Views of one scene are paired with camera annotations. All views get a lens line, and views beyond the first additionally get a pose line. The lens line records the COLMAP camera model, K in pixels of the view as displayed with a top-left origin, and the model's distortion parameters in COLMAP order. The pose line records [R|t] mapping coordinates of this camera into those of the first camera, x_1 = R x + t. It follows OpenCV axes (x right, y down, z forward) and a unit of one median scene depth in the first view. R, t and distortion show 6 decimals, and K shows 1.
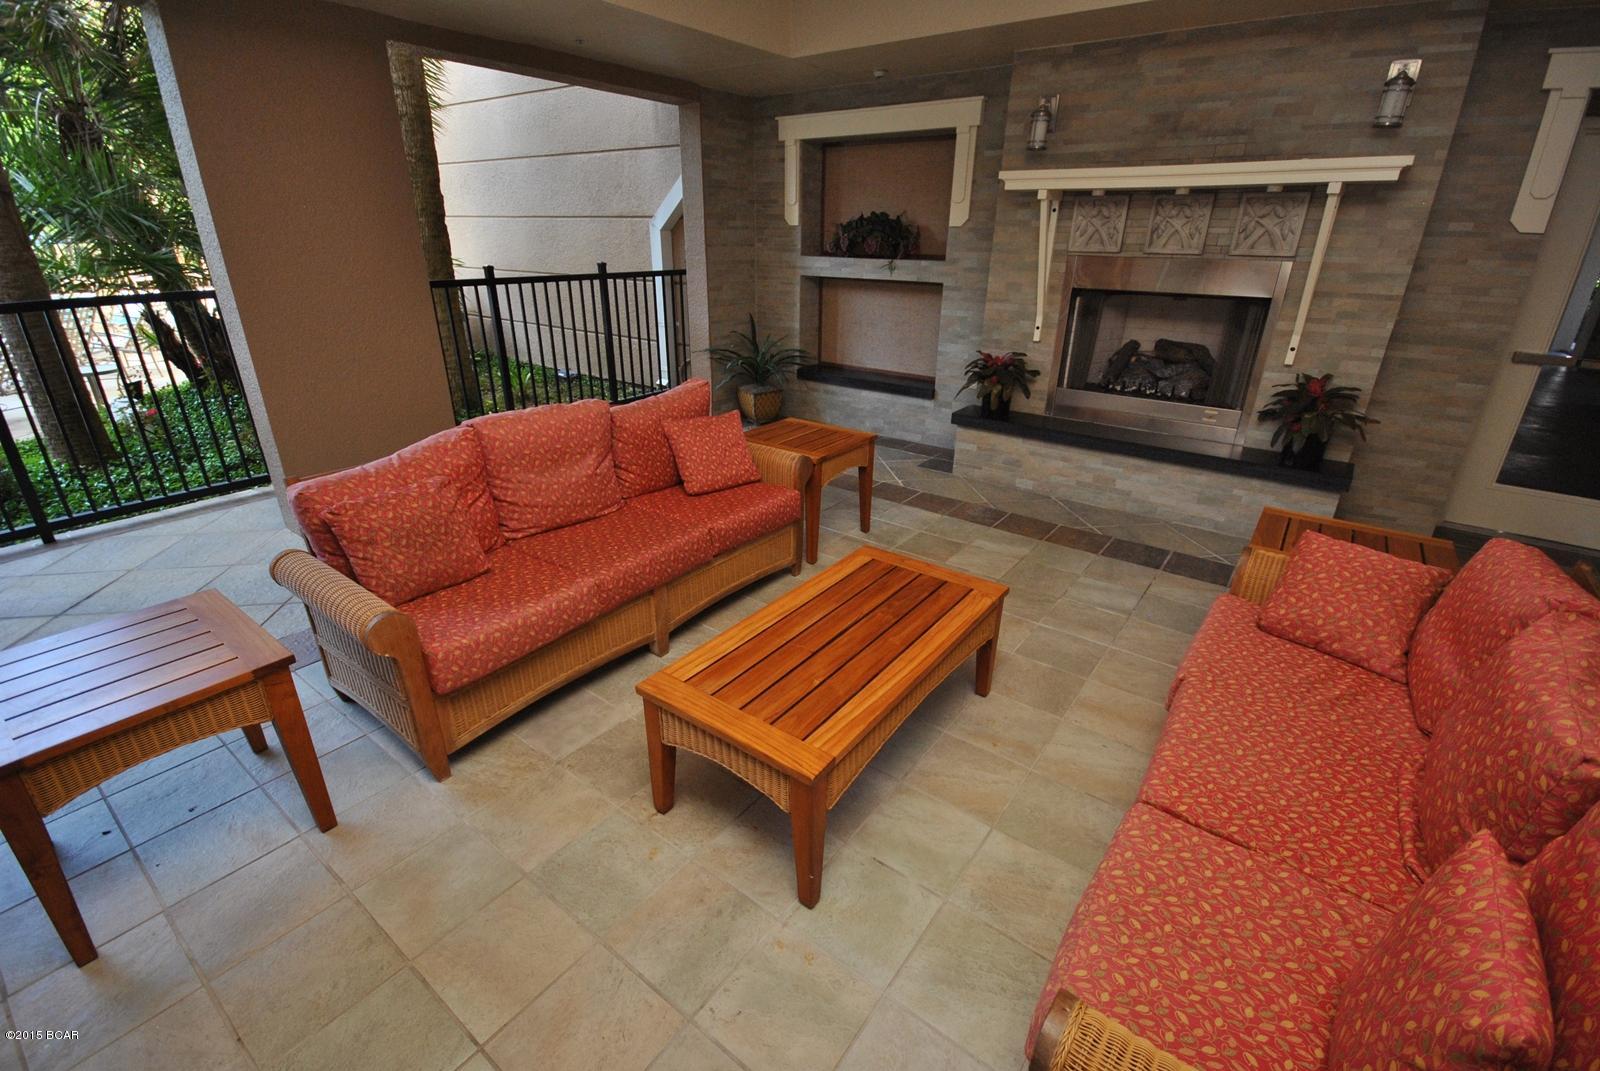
lens RADIAL K [[699.9, 0, 797.1], [0, 699.9, 541.1], [0, 0, 1]] dist [-0.000004, -0.007374]
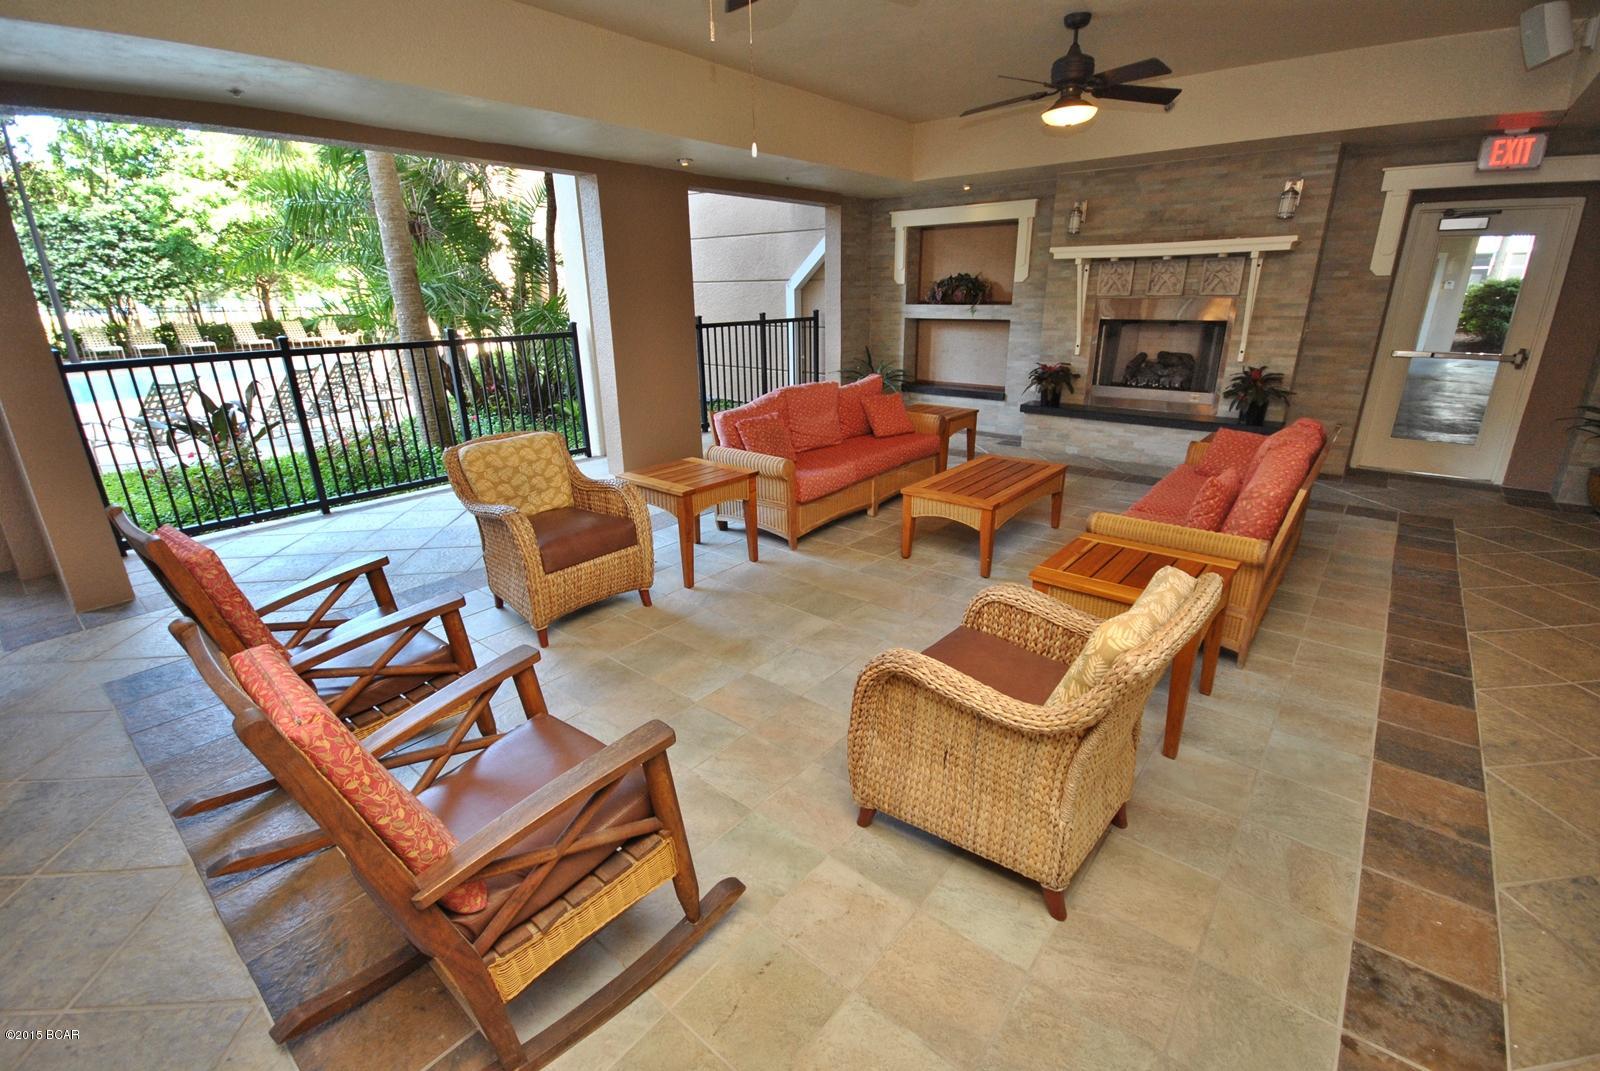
lens RADIAL K [[699.9, 0, 797.1], [0, 699.9, 541.1], [0, 0, 1]] dist [-0.000004, -0.007374]
pose [[0.998569, -0.007915, -0.052898, -0.184938], [0.004281, 0.997645, -0.068462, 0.216845], [0.053316, 0.068138, 0.996250, -0.509739]]
